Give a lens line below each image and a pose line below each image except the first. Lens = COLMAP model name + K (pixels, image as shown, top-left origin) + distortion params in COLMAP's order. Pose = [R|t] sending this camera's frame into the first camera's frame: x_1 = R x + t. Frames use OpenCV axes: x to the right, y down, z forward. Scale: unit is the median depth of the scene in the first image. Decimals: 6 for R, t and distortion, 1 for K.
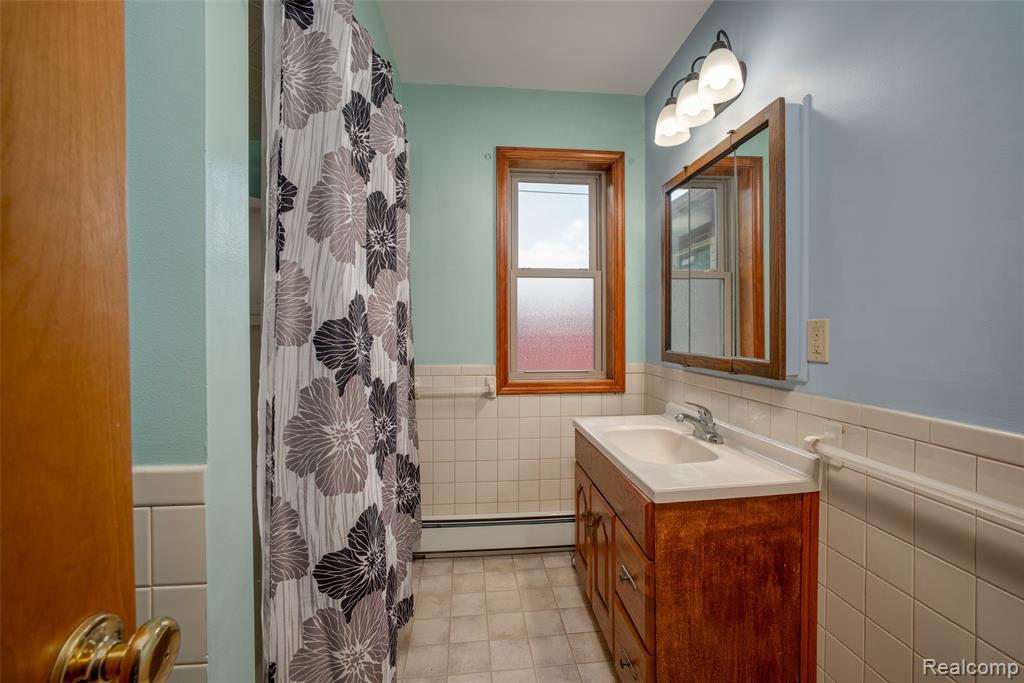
lens RADIAL K [[442.9, 0, 521.3], [0, 442.9, 336.8], [0, 0, 1]] dist [-0.003552, -0.000307]
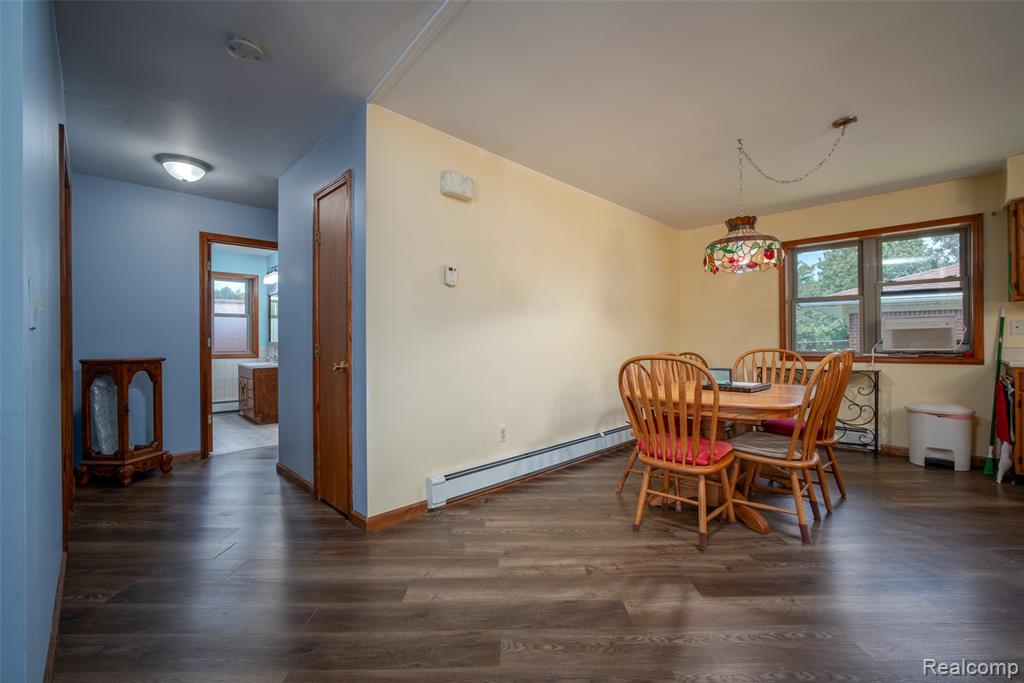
lens RADIAL K [[442.9, 0, 521.3], [0, 442.9, 336.8], [0, 0, 1]] dist [-0.003552, -0.000307]
pose [[0.785101, -0.002214, 0.619364, -0.219978], [0.009834, 0.999912, -0.008891, 0.031645], [-0.619289, 0.013072, 0.785054, -2.415127]]
